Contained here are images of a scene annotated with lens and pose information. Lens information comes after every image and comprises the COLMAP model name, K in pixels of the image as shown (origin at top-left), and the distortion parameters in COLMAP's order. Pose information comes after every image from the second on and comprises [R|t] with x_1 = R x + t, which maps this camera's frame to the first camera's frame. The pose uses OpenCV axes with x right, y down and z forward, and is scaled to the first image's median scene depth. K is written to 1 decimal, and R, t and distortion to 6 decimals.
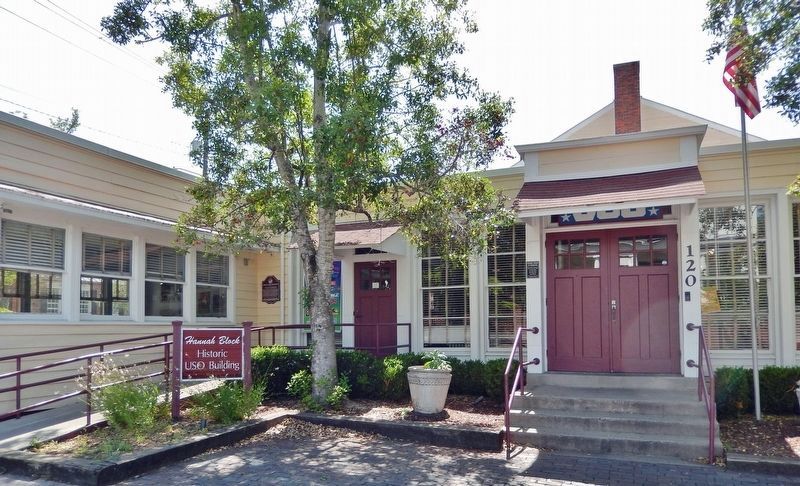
lens RADIAL K [[598.4, 0, 400.0], [0, 598.4, 243.0], [0, 0, 1]] dist [0.046647, -0.001018]
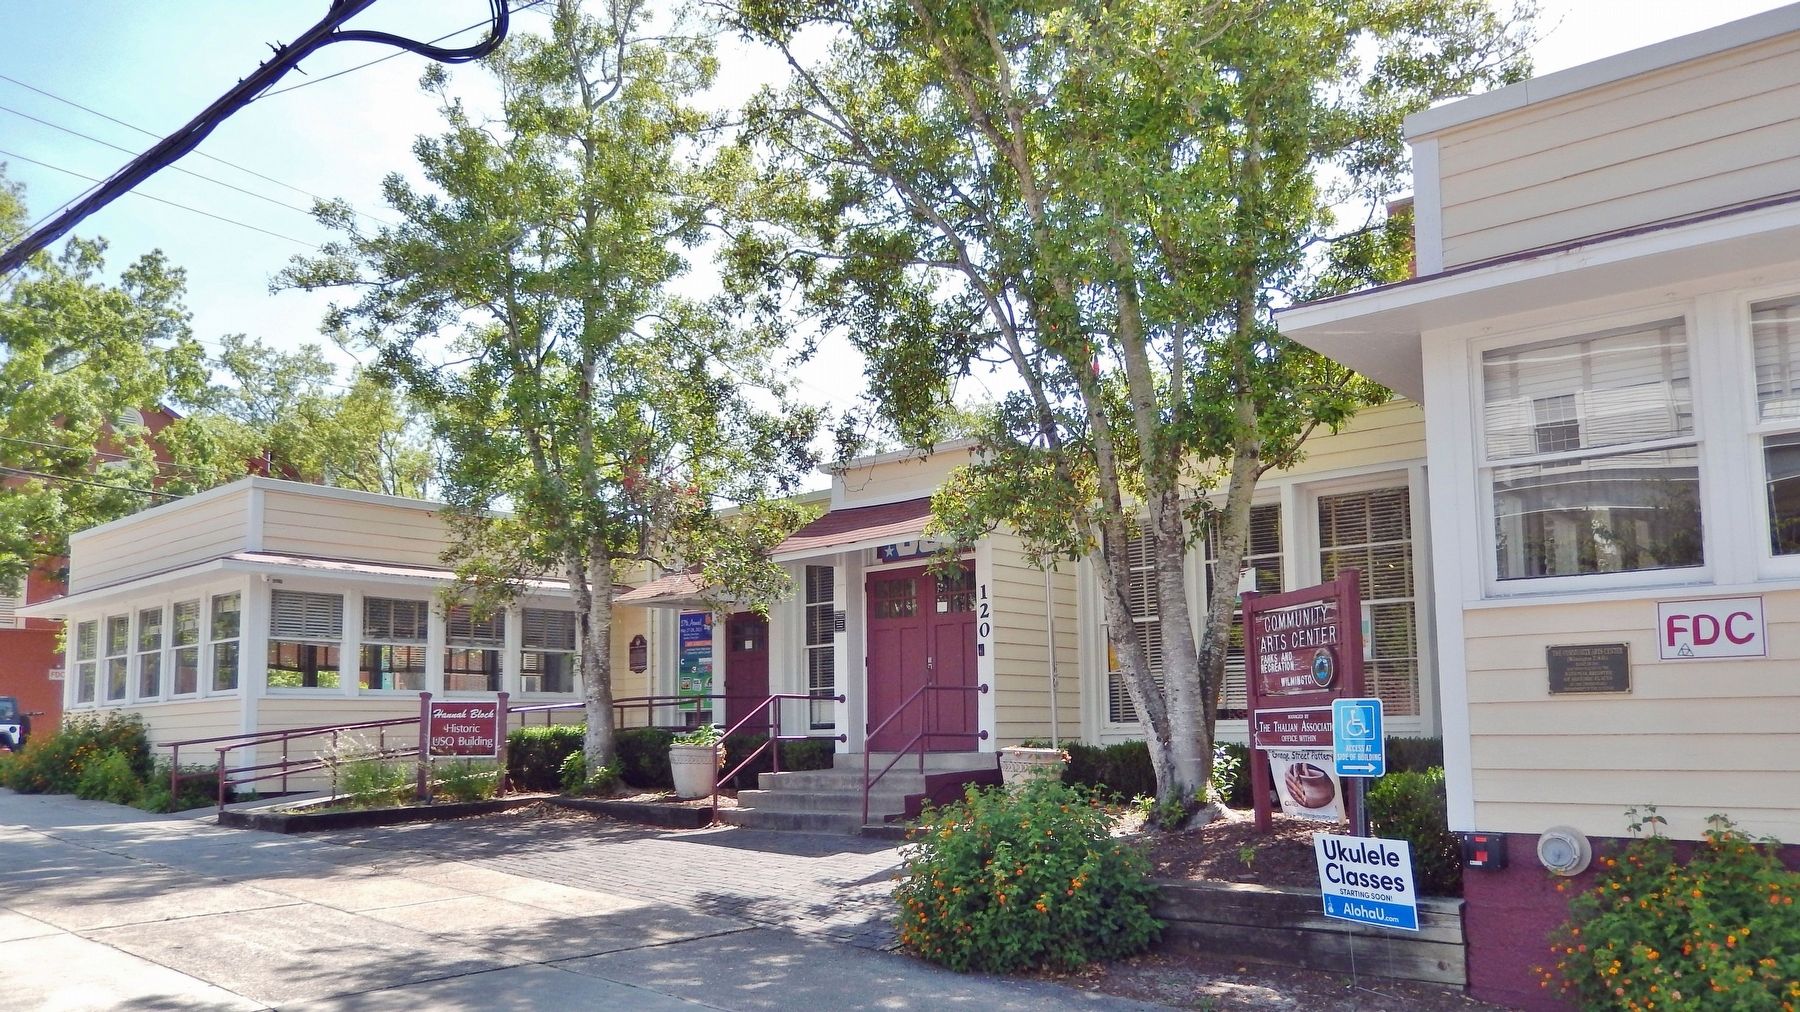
lens RADIAL K [[1258.0, 0, 900.0], [0, 1258.0, 506.0], [0, 0, 1]] dist [-0.000581, 0.000434]
pose [[0.955064, -0.061008, -0.290052, 0.817887], [0.051638, 0.997870, -0.039858, -0.037565], [0.291866, 0.023089, 0.956181, -0.577024]]
